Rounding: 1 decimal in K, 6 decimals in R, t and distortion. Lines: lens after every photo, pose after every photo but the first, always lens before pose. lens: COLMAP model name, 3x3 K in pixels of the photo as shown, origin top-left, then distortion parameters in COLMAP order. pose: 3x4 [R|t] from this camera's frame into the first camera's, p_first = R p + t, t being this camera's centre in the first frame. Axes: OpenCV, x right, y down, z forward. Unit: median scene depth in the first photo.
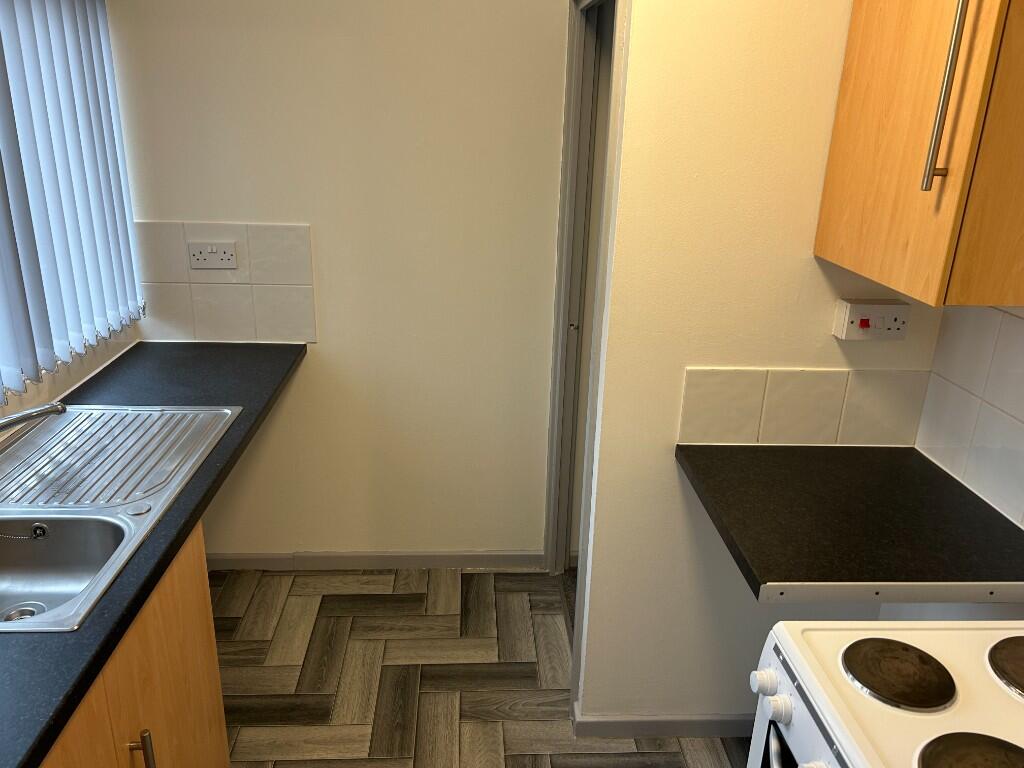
lens RADIAL K [[776.9, 0, 508.2], [0, 776.9, 382.7], [0, 0, 1]] dist [0.052026, -0.007552]
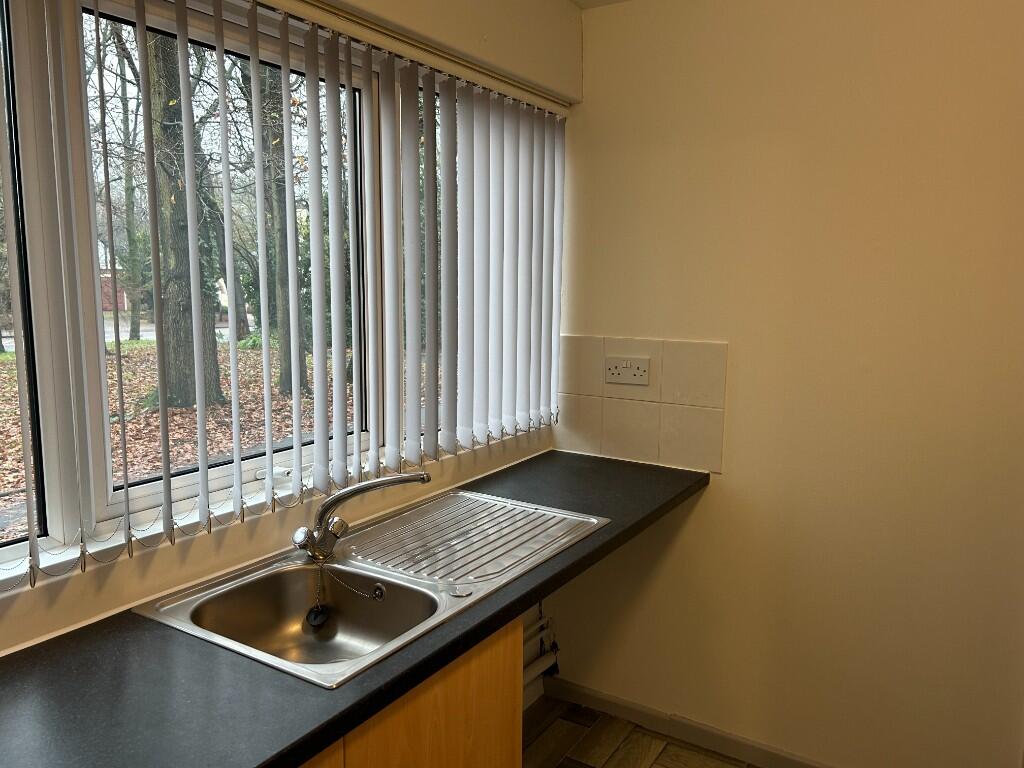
lens RADIAL K [[776.9, 0, 513.9], [0, 776.9, 383.4], [0, 0, 1]] dist [0.052026, -0.007552]
pose [[0.822676, 0.058171, -0.565527, 0.061473], [-0.176721, 0.971638, -0.157132, 0.032505], [0.540347, 0.229209, 0.809623, 0.131654]]
